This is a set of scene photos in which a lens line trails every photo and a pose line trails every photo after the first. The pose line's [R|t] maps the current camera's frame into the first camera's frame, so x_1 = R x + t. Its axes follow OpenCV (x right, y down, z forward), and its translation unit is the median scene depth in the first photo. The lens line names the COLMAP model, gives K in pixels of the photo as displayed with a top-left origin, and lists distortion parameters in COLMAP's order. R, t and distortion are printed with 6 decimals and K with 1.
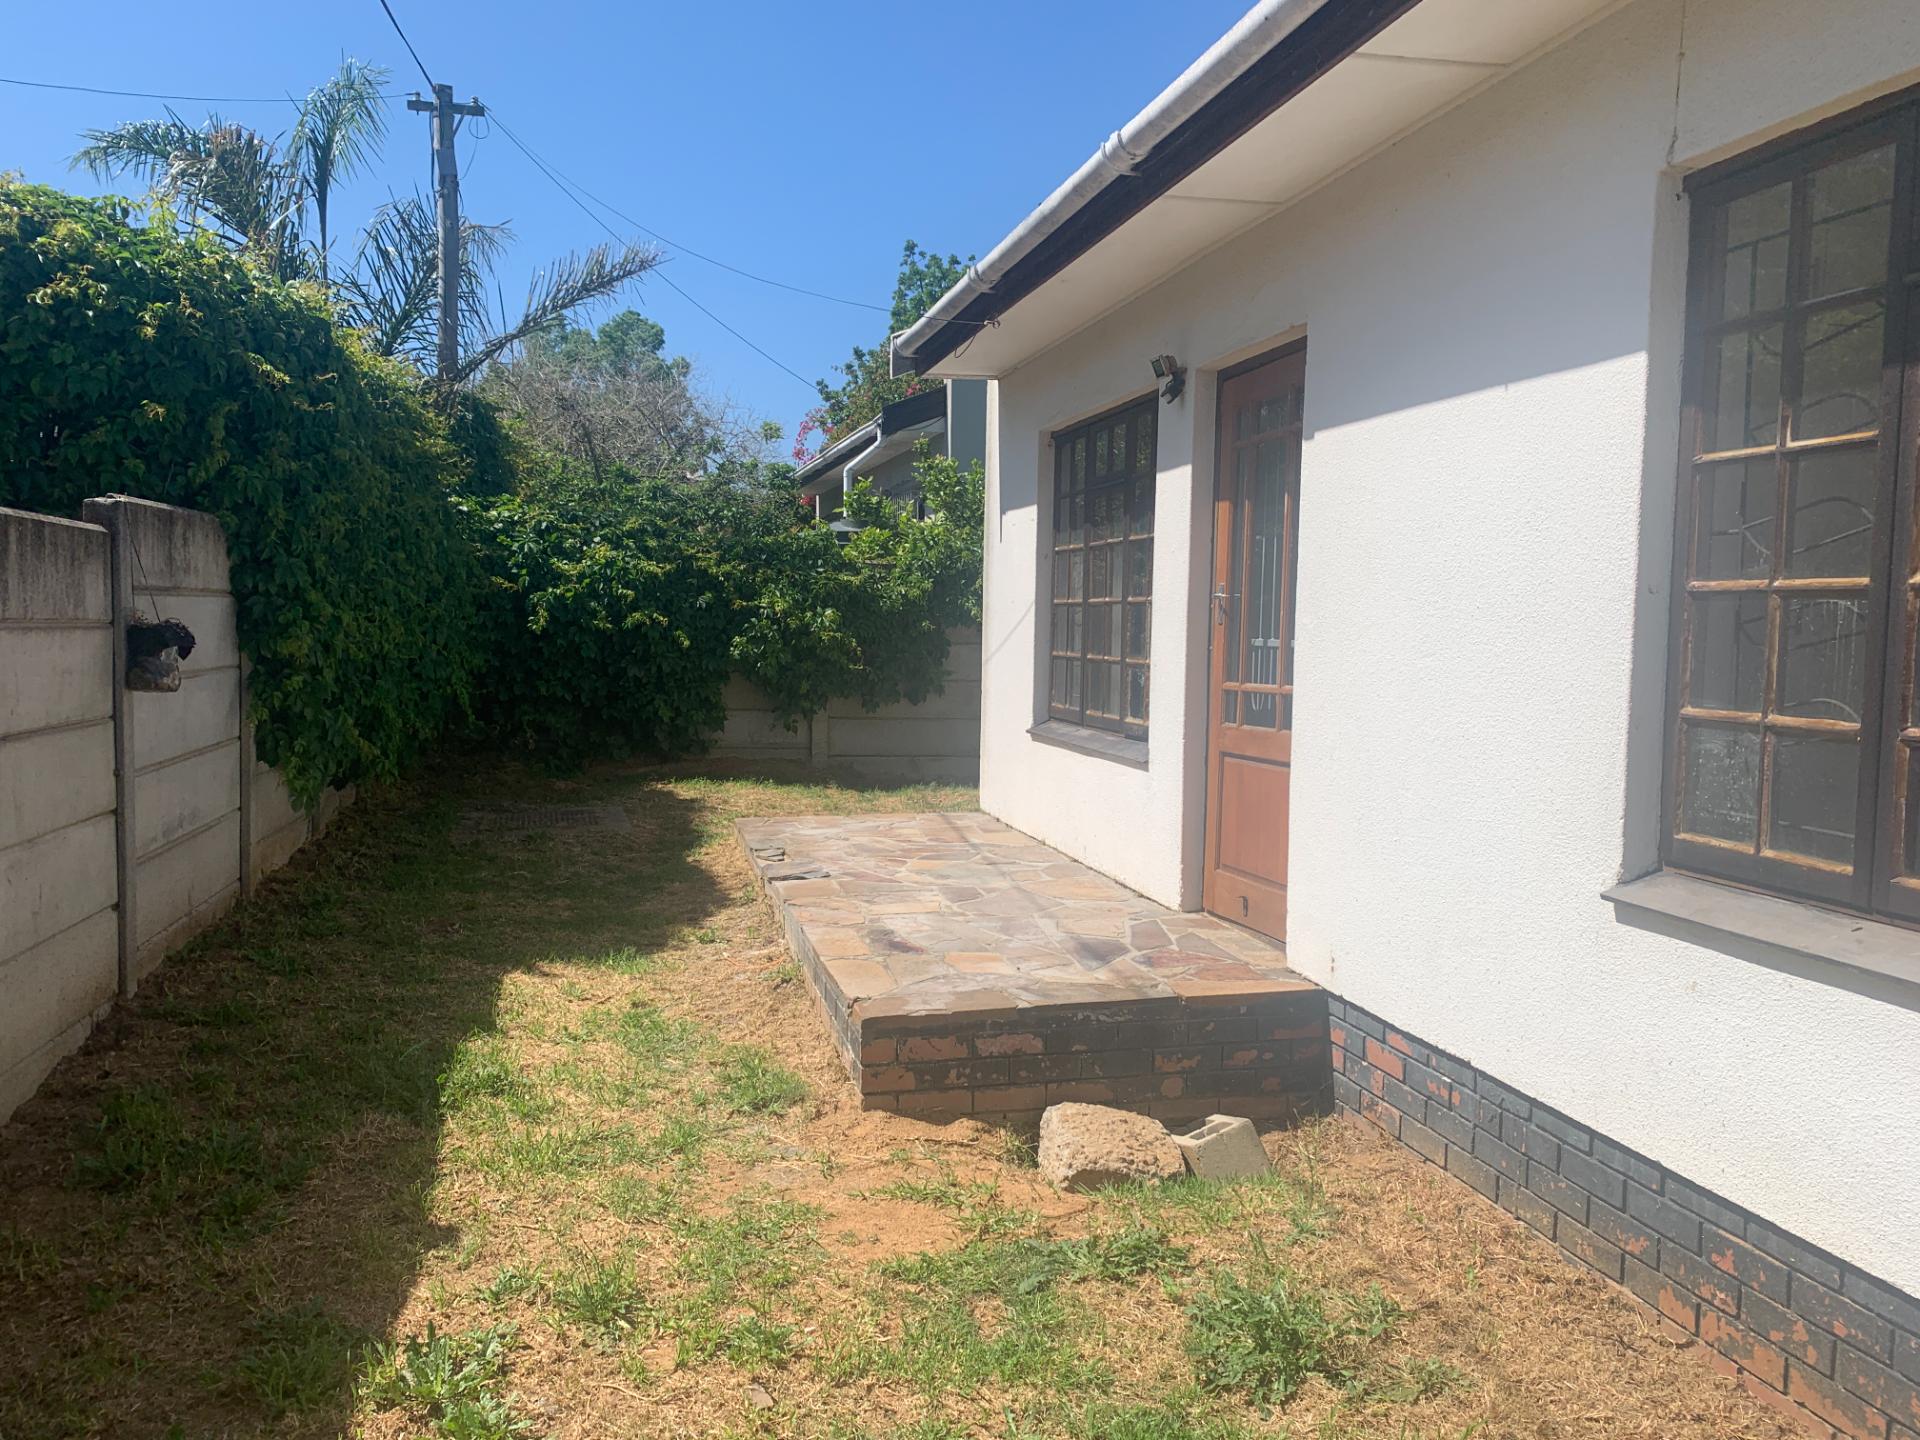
lens RADIAL K [[1461.3, 0, 958.0], [0, 1461.3, 726.7], [0, 0, 1]] dist [0.058961, -0.075956]
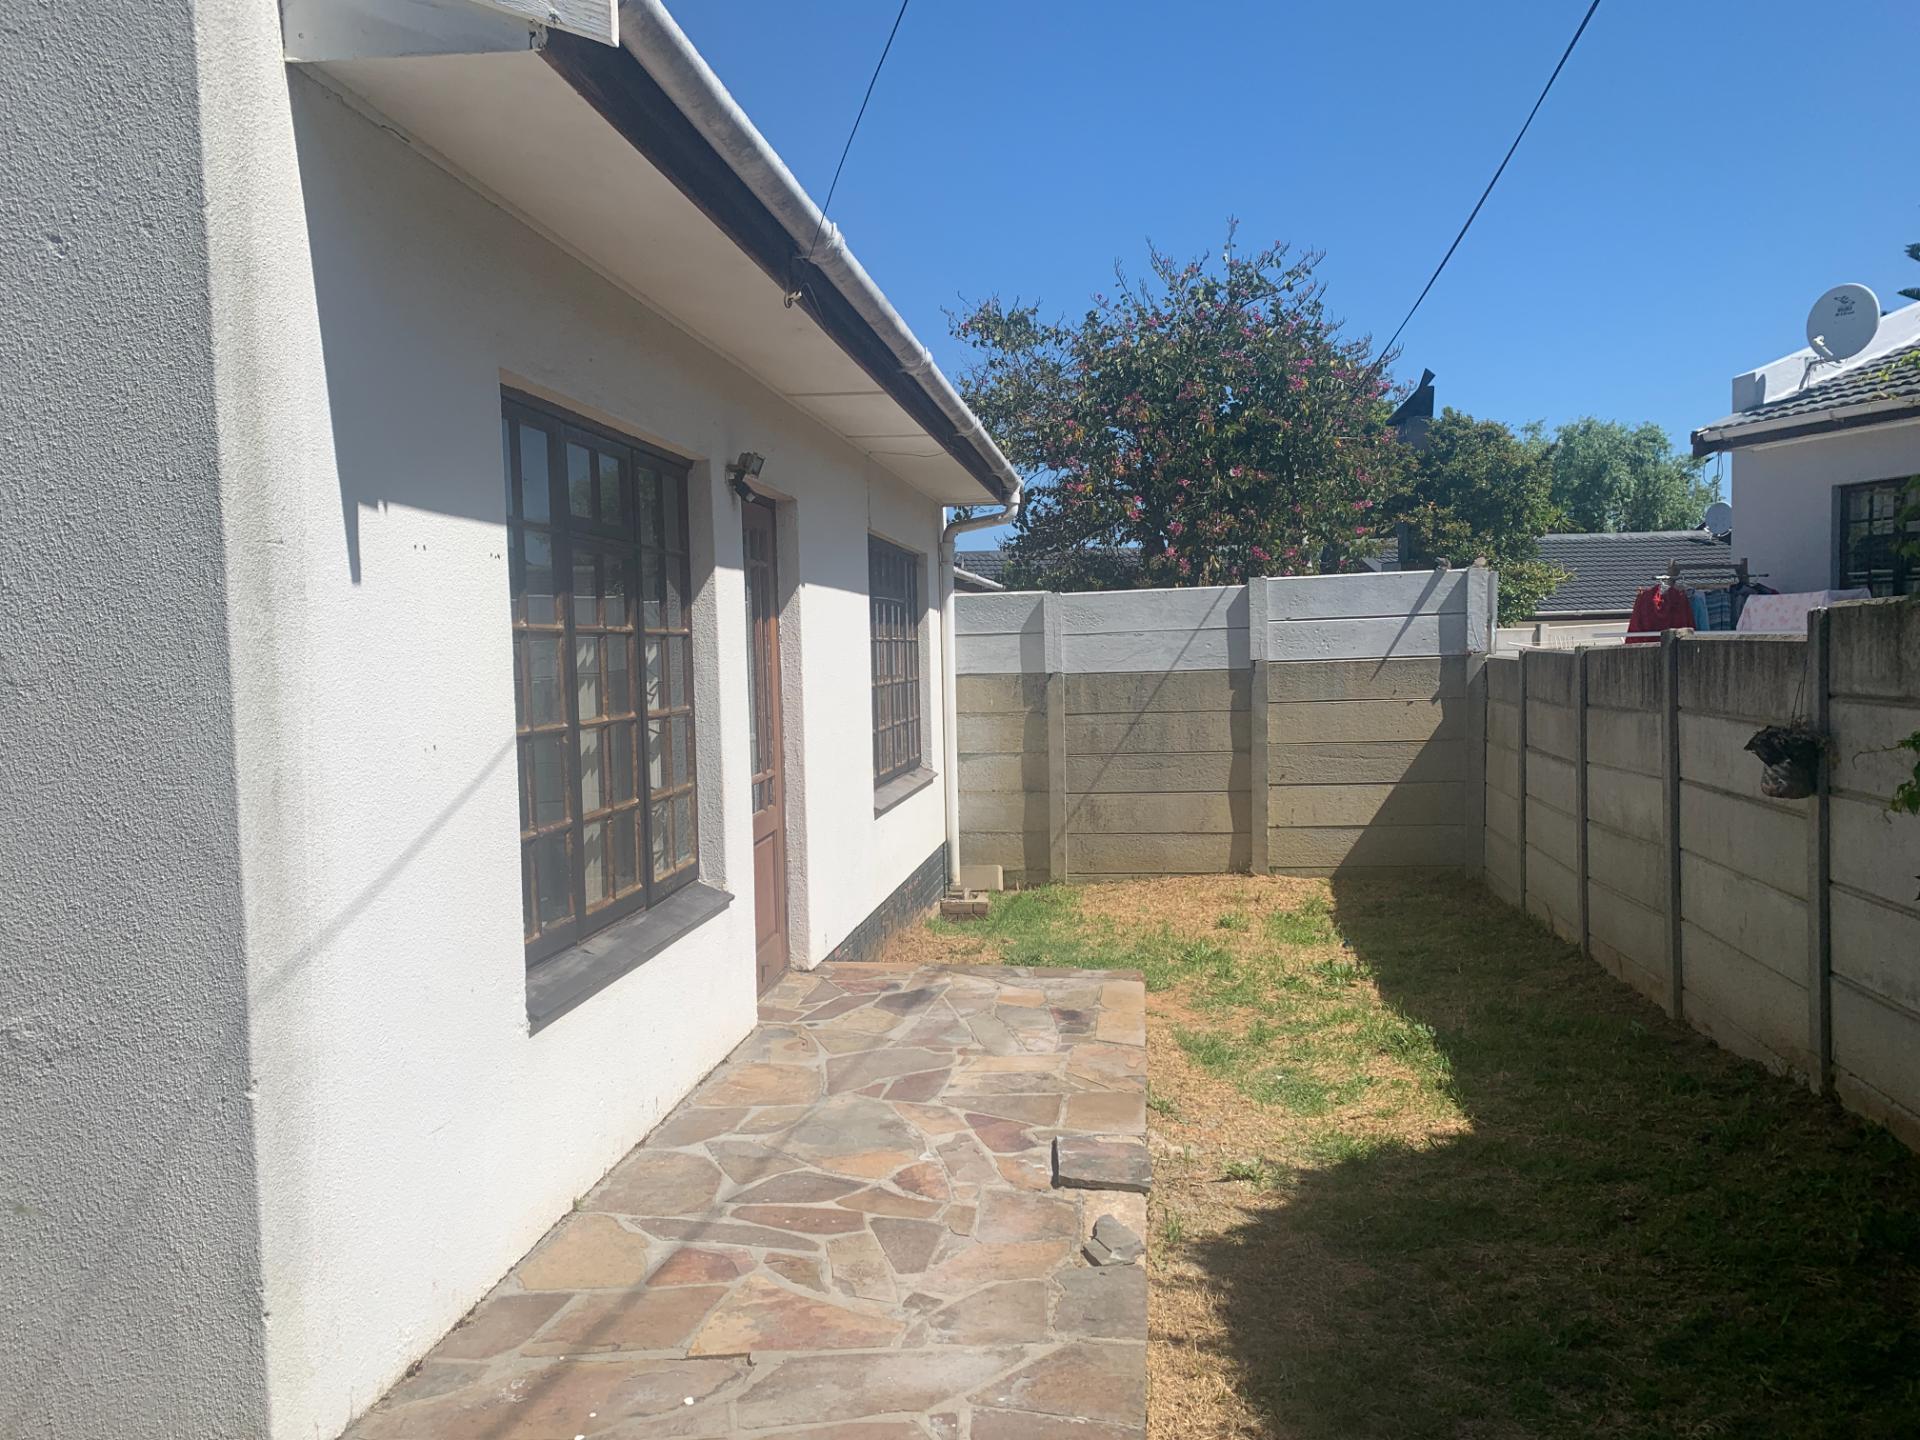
lens RADIAL K [[1461.3, 0, 957.1], [0, 1461.3, 714.4], [0, 0, 1]] dist [0.058961, -0.075956]
pose [[-0.931938, -0.006478, 0.362561, -0.351468], [0.038615, 0.992383, 0.116986, -0.204678], [-0.360557, 0.123024, -0.924589, 1.986447]]
